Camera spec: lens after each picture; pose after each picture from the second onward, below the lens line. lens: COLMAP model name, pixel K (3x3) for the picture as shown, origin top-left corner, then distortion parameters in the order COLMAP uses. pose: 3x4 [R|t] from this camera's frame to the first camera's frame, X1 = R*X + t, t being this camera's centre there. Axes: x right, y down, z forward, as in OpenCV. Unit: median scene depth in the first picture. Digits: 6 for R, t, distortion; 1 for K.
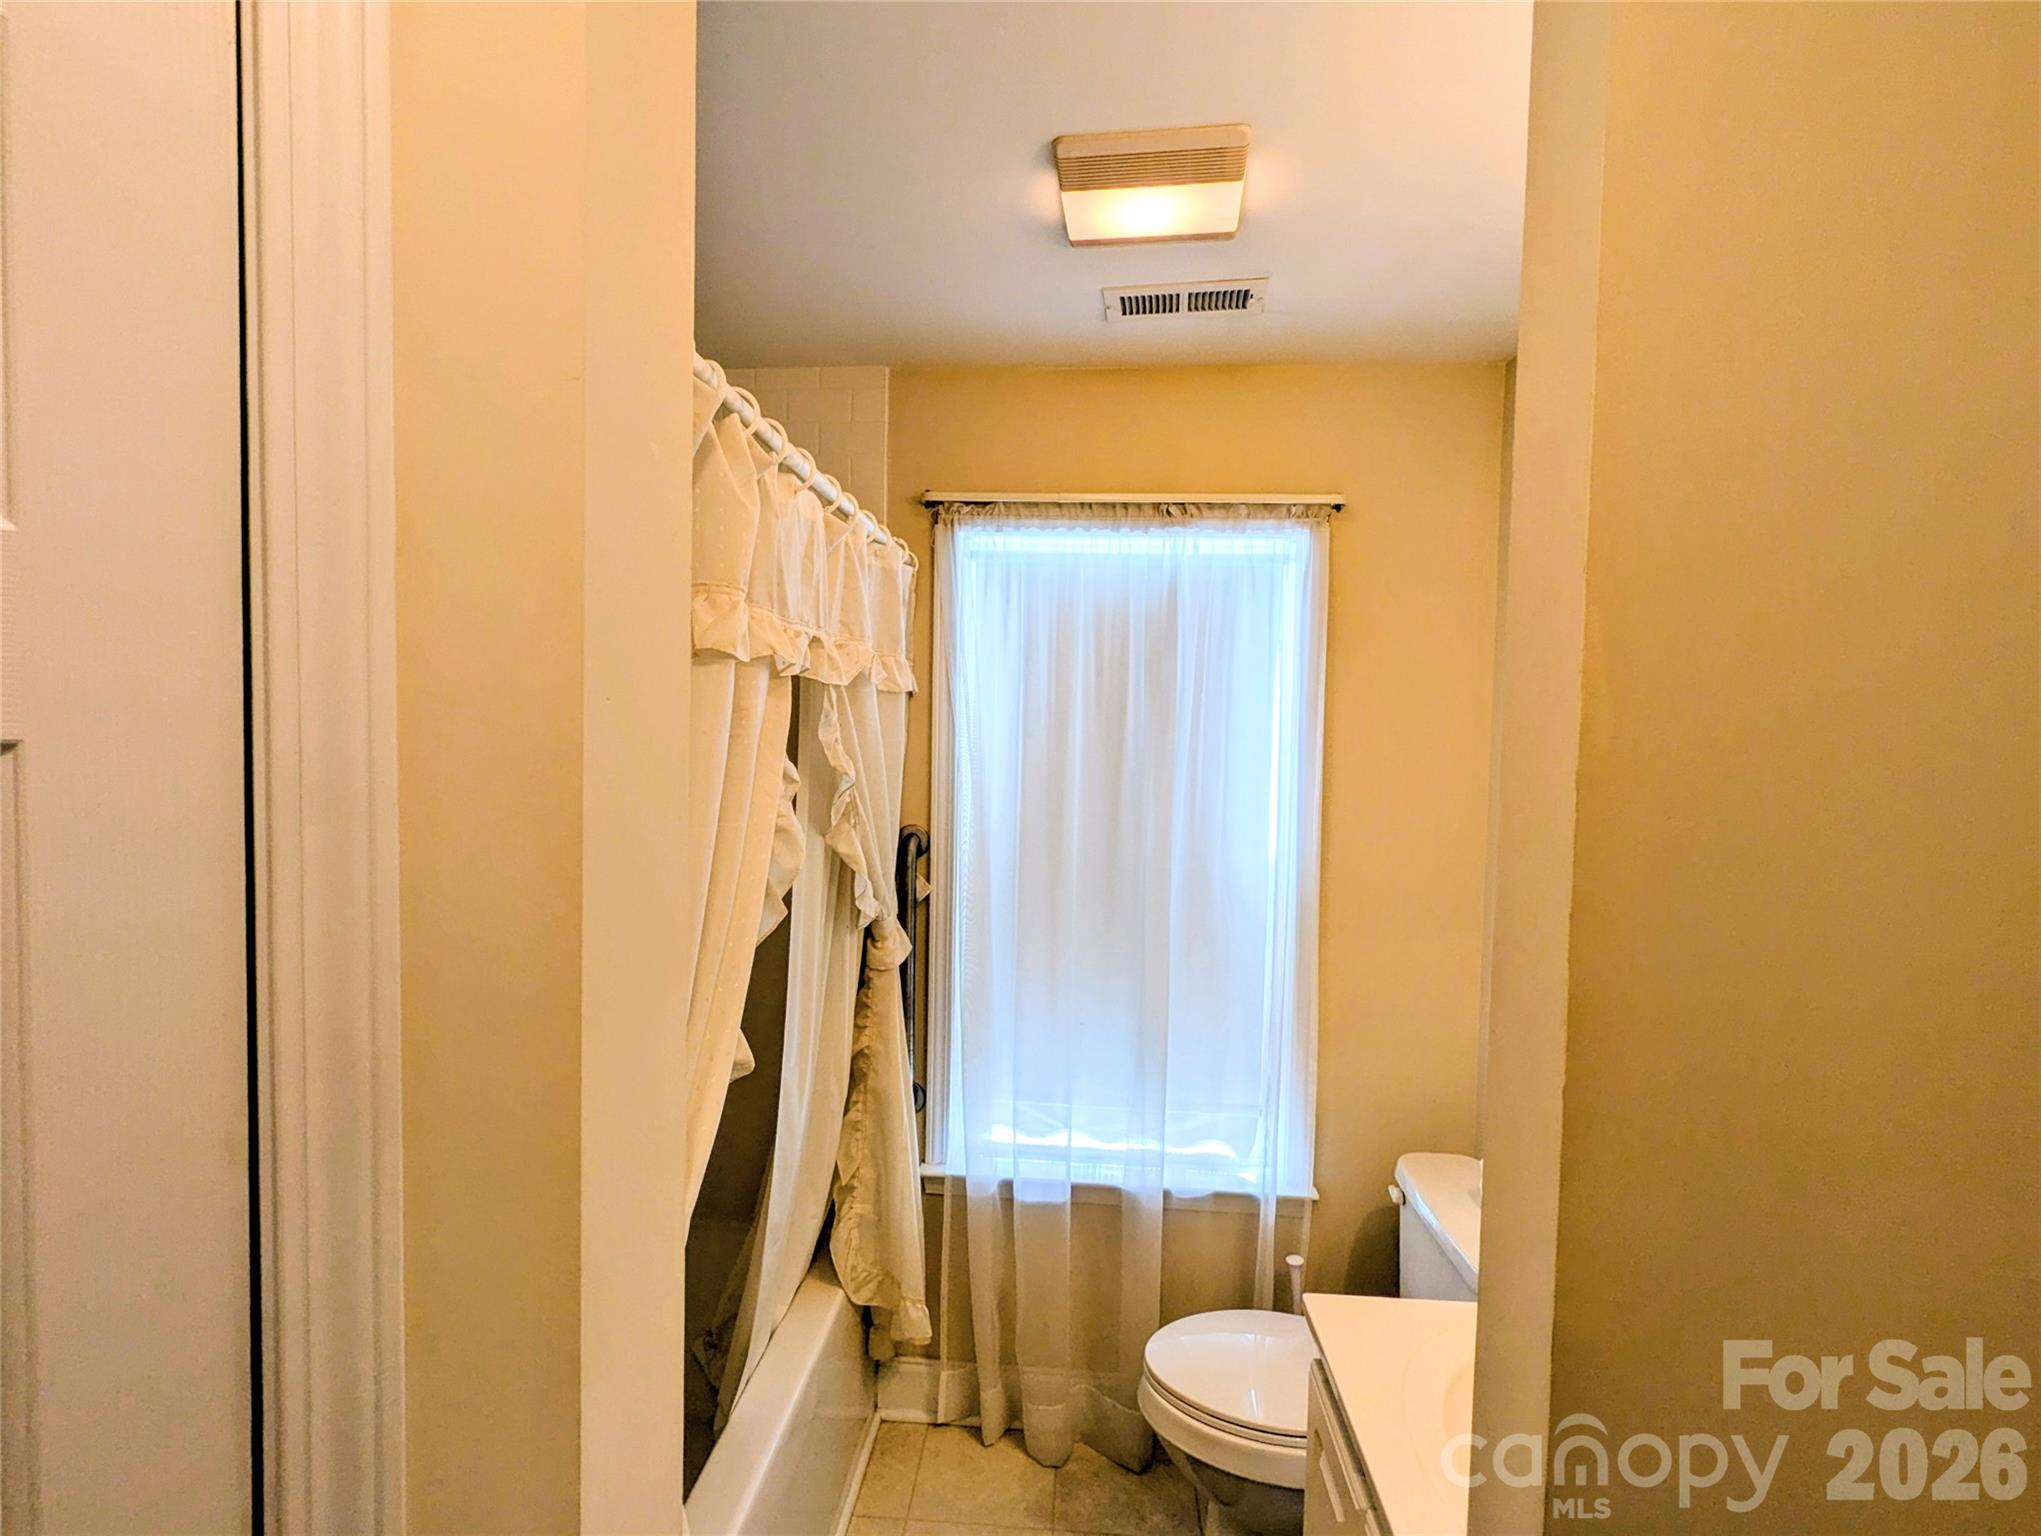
lens RADIAL K [[968.7, 0, 1018.4], [0, 968.7, 765.7], [0, 0, 1]] dist [0.002364, -0.002007]
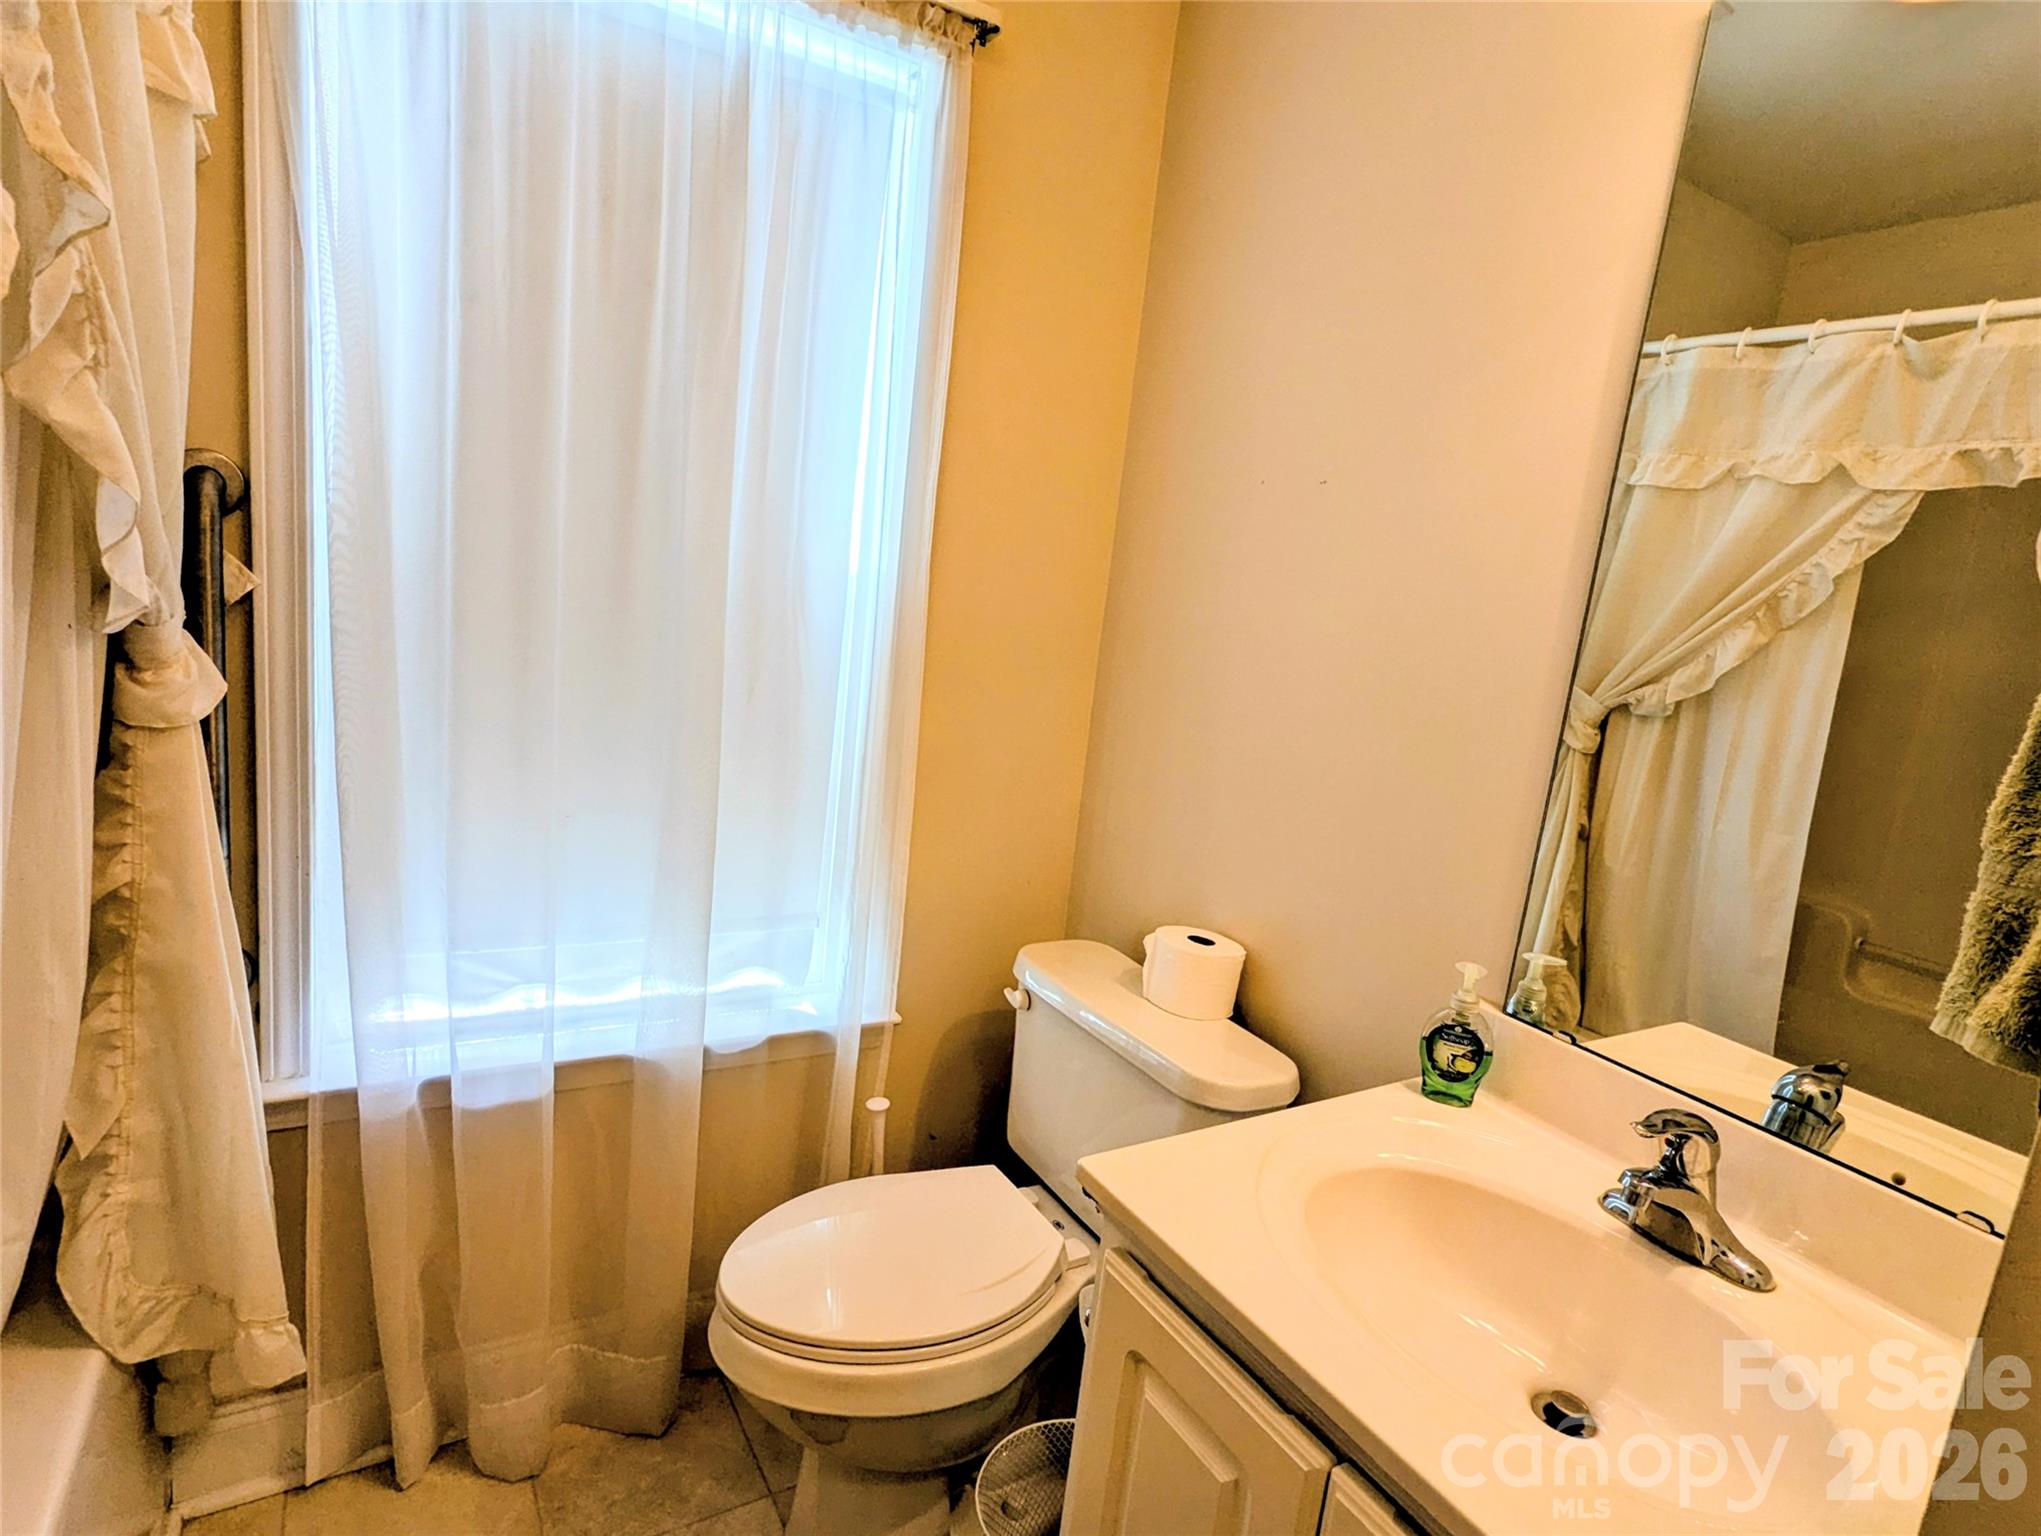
lens RADIAL K [[1086.0, 0, 1017.4], [0, 1086.0, 758.1], [0, 0, 1]] dist [0.003925, 0.000738]
pose [[0.821207, -0.032135, 0.569725, -0.094349], [-0.072956, 0.984307, 0.160679, 0.101589], [-0.565948, -0.173515, 0.805975, 0.299171]]
